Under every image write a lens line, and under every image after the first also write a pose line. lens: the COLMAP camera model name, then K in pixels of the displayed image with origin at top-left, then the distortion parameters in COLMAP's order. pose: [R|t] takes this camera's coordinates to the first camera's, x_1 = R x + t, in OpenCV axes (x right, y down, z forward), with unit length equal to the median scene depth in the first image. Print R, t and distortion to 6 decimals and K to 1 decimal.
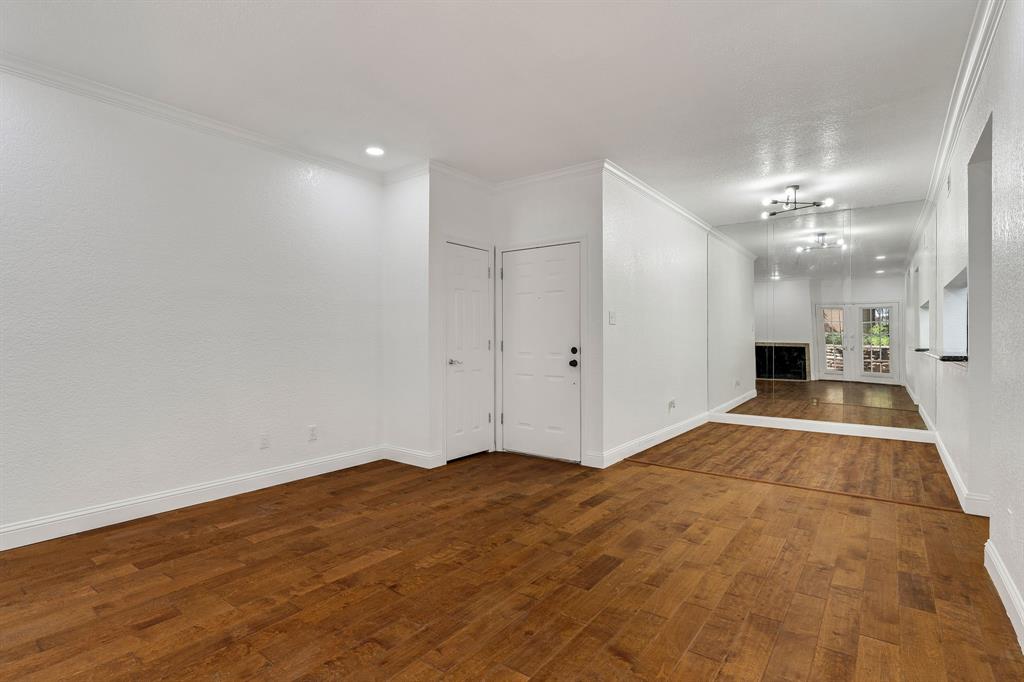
lens RADIAL K [[495.7, 0, 516.1], [0, 495.7, 339.5], [0, 0, 1]] dist [-0.002188, -0.000116]
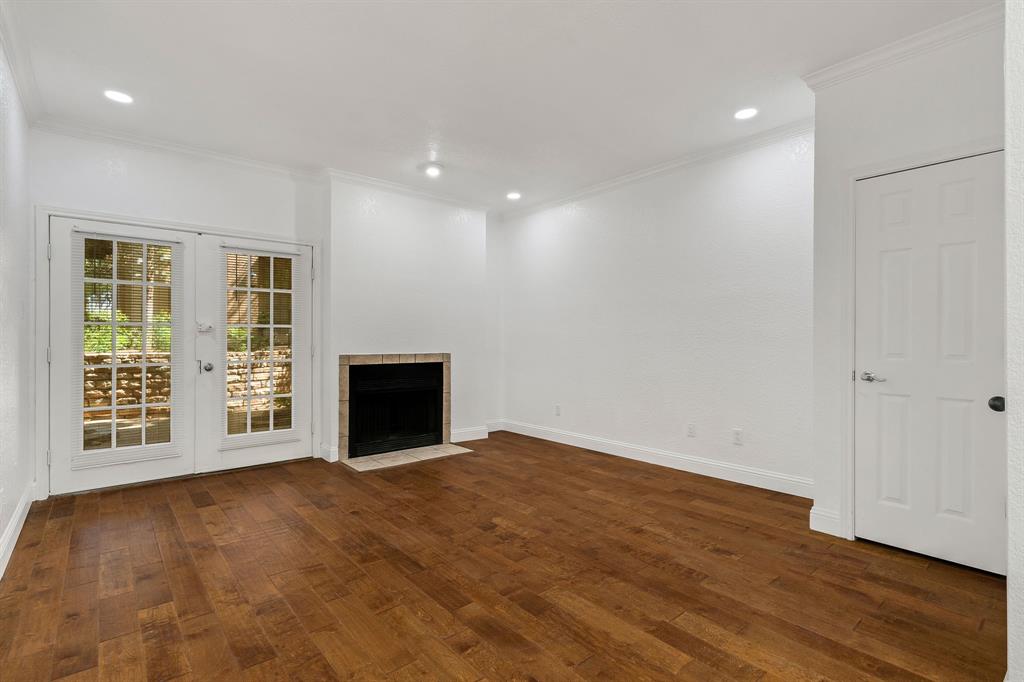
lens RADIAL K [[495.7, 0, 514.8], [0, 495.7, 341.8], [0, 0, 1]] dist [-0.002188, -0.000116]
pose [[-0.222301, 0.009747, -0.974929, 0.743643], [-0.002476, 0.999941, 0.010561, -0.003019], [0.974975, 0.004762, -0.222263, 0.972949]]
